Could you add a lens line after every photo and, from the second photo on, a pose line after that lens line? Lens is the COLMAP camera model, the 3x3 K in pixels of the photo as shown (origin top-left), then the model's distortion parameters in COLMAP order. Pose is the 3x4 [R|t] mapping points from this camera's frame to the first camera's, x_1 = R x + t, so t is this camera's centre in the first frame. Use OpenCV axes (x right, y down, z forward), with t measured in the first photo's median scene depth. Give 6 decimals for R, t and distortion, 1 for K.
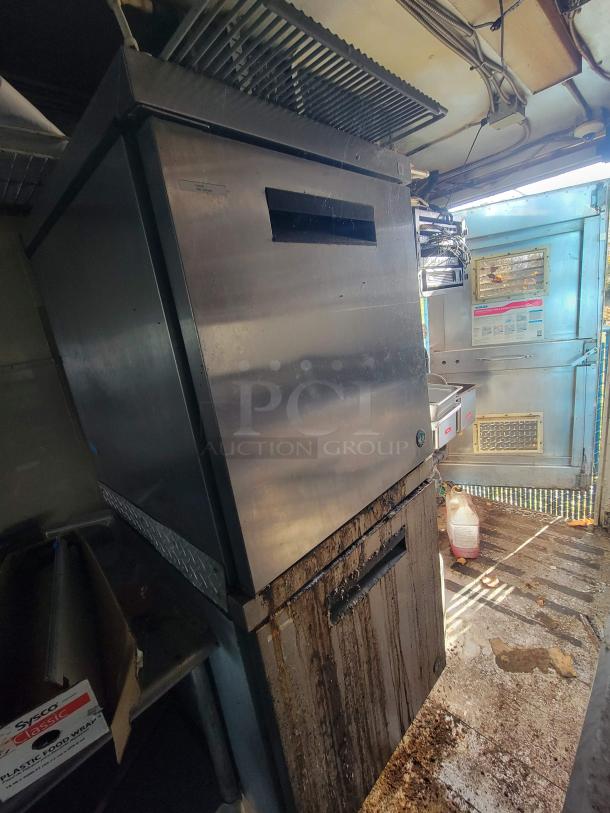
lens RADIAL K [[354.2, 0, 297.7], [0, 354.2, 409.8], [0, 0, 1]] dist [-0.007414, 0.000541]
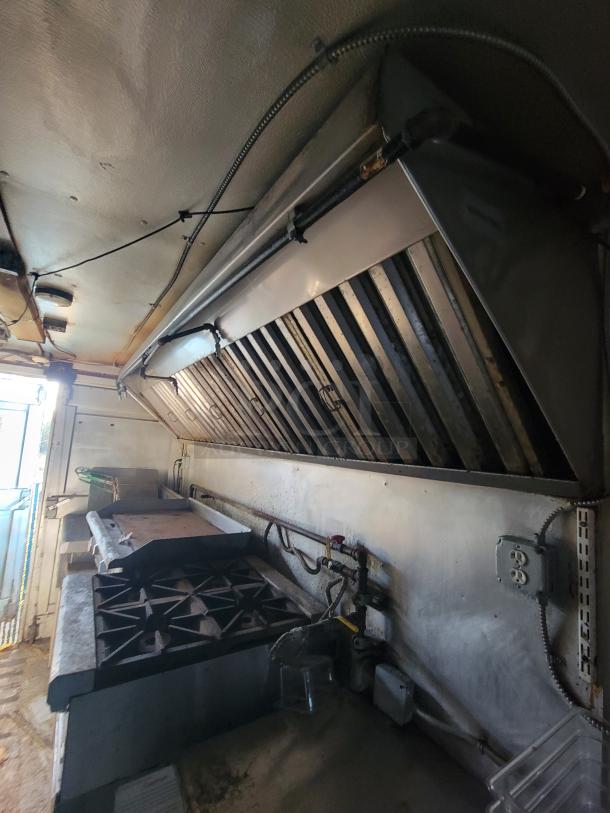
lens RADIAL K [[354.2, 0, 297.3], [0, 354.2, 407.6], [0, 0, 1]] dist [-0.007414, 0.000541]
pose [[0.201541, 0.266996, 0.942388, -0.476184], [0.146985, 0.942991, -0.298601, 0.090384], [-0.968389, 0.198697, 0.150807, -0.408713]]
